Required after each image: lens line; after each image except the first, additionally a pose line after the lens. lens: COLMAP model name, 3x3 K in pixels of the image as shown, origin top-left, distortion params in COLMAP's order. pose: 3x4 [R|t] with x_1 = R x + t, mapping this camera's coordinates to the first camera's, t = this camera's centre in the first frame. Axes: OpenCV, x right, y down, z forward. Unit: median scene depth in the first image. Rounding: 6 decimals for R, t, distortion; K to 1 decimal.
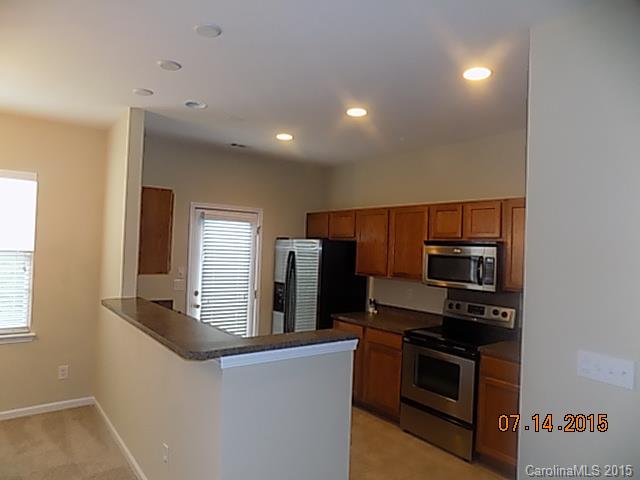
lens RADIAL K [[432.0, 0, 320.8], [0, 432.0, 239.9], [0, 0, 1]] dist [-0.040561, 0.021974]
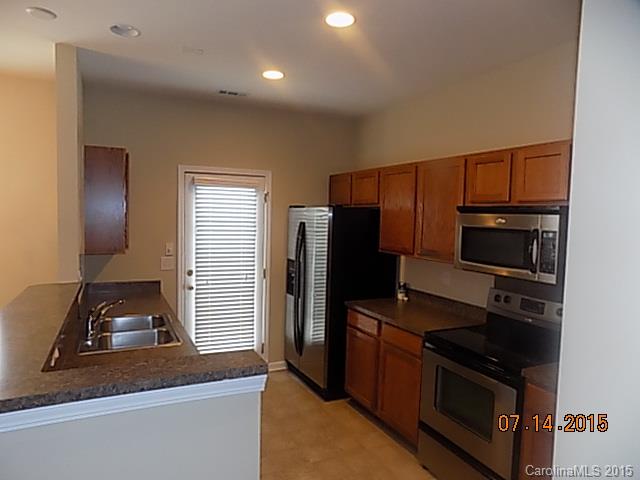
lens RADIAL K [[432.0, 0, 318.9], [0, 432.0, 237.9], [0, 0, 1]] dist [-0.040561, 0.021974]
pose [[0.979748, -0.001742, -0.200229, 0.160864], [0.015211, 0.997720, 0.065749, 0.003121], [0.199658, -0.067463, 0.977540, 0.263086]]
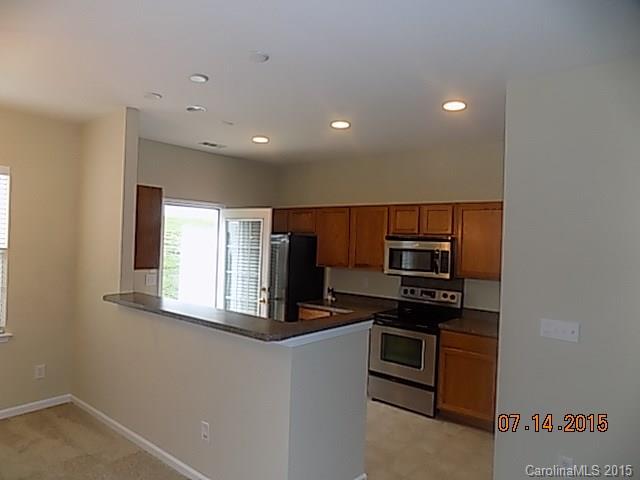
lens RADIAL K [[432.0, 0, 321.2], [0, 432.0, 241.0], [0, 0, 1]] dist [-0.040561, 0.021974]
pose [[0.973489, -0.004957, 0.228680, -0.197984], [-0.000874, 0.999677, 0.025392, -0.014707], [-0.228732, -0.024918, 0.973171, -0.093243]]
